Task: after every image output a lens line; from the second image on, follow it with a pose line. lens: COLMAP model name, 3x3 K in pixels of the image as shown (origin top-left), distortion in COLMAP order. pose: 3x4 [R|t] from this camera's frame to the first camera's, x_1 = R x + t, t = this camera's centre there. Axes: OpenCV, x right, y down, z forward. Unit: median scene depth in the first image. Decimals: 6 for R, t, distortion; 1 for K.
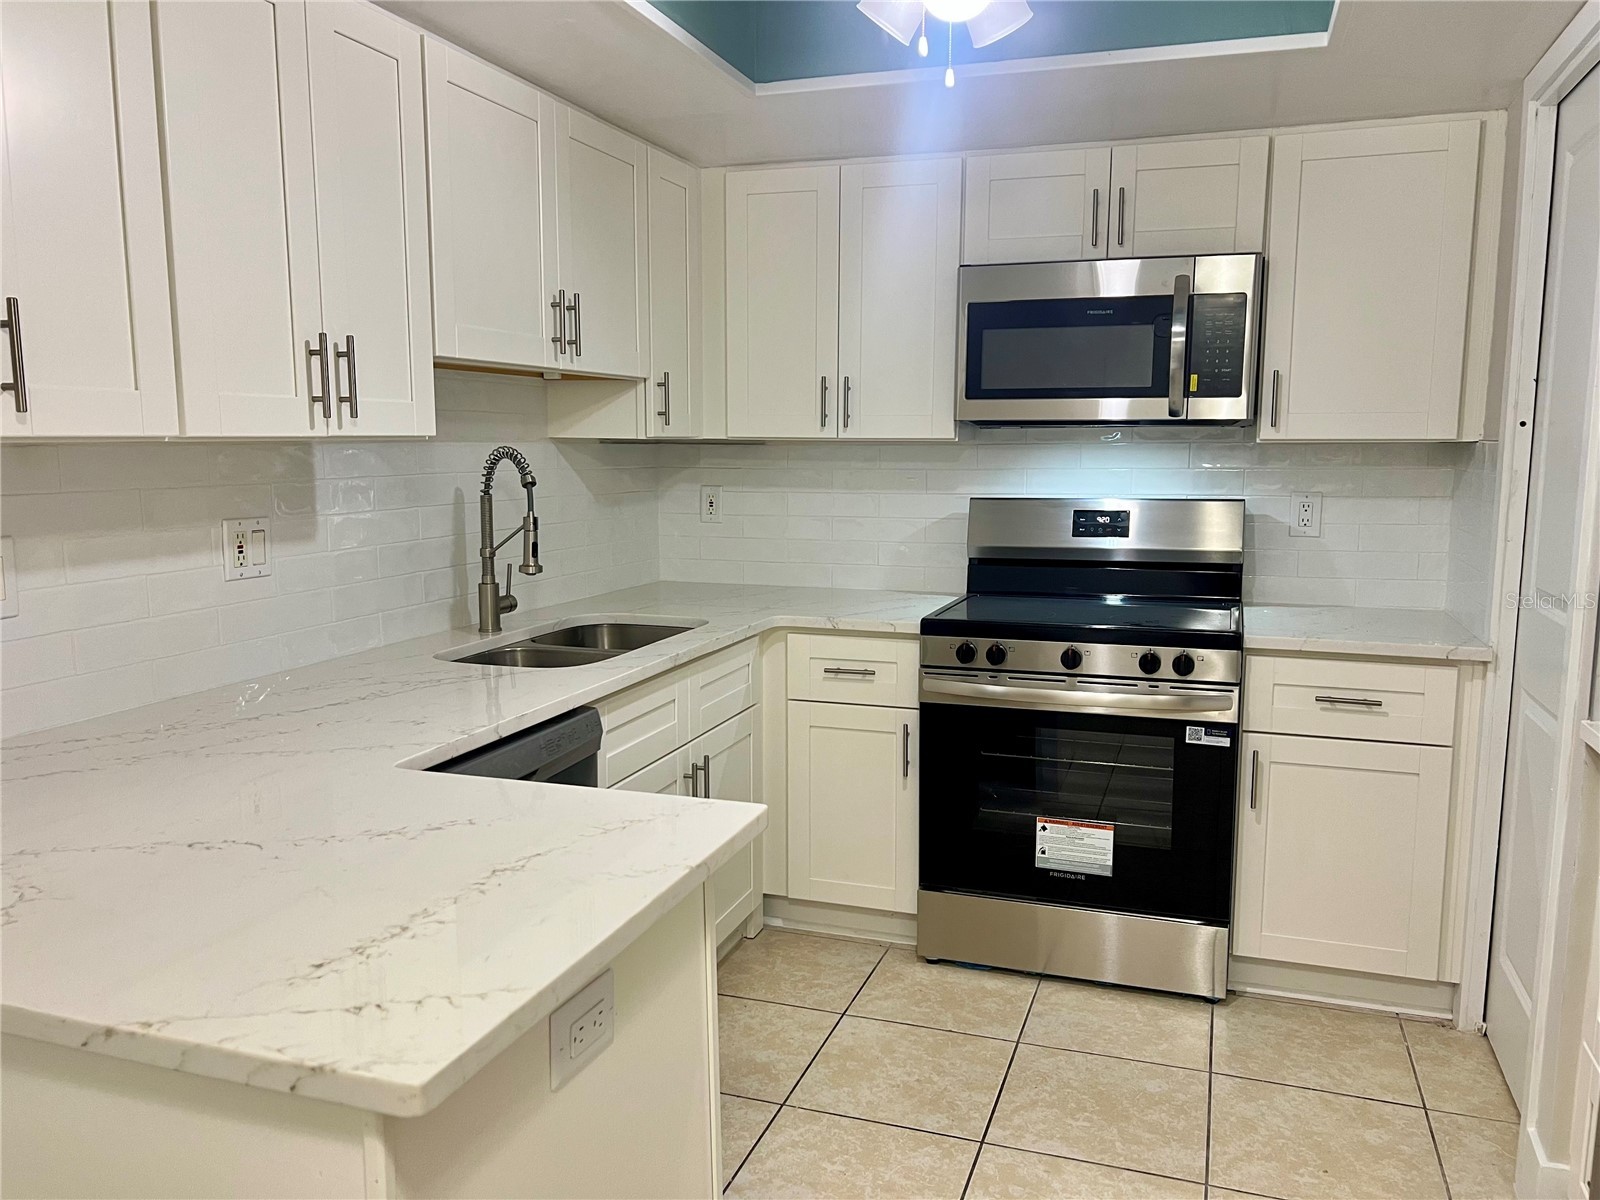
lens RADIAL K [[1198.0, 0, 800.0], [0, 1198.0, 600.0], [0, 0, 1]] dist [0.057061, -0.061845]
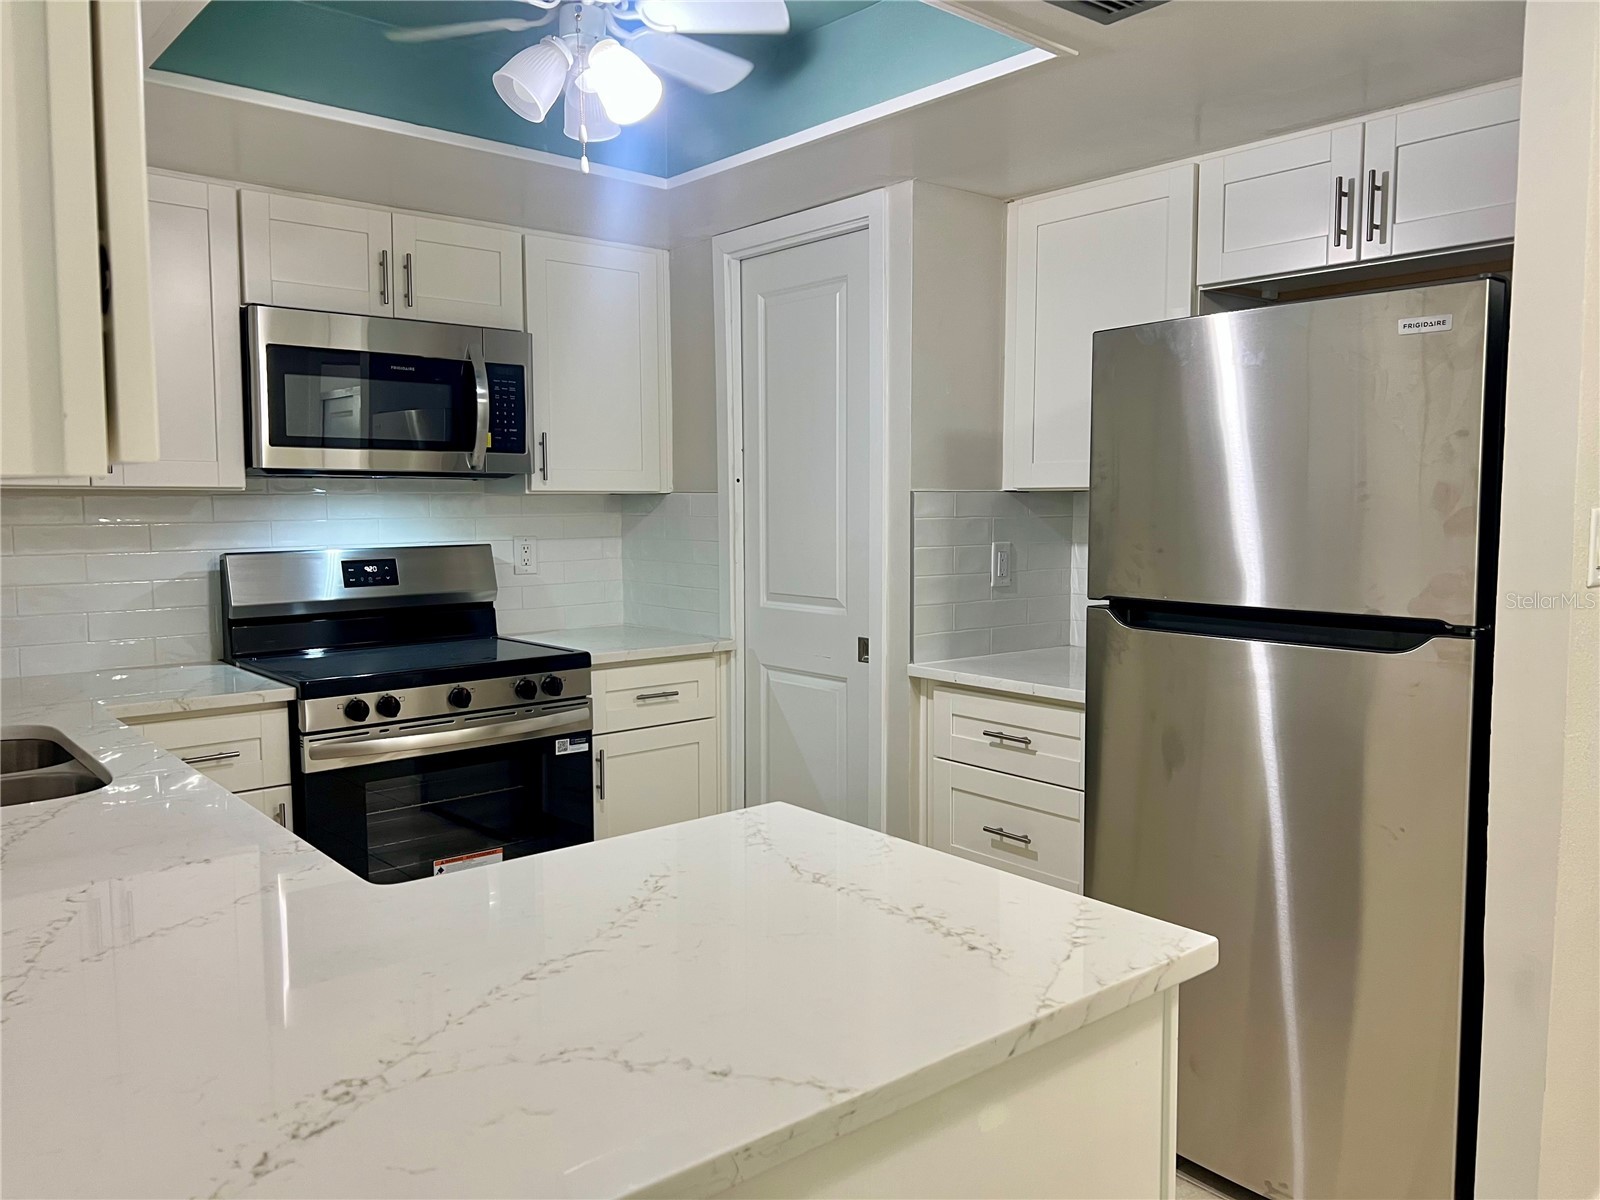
lens RADIAL K [[1216.3, 0, 789.7], [0, 1216.3, 596.1], [0, 0, 1]] dist [0.060127, -0.047321]
pose [[0.516092, -0.071905, 0.853510, -0.514728], [0.116759, 0.993074, 0.013062, -0.018964], [-0.848538, 0.092914, 0.520913, 0.191517]]
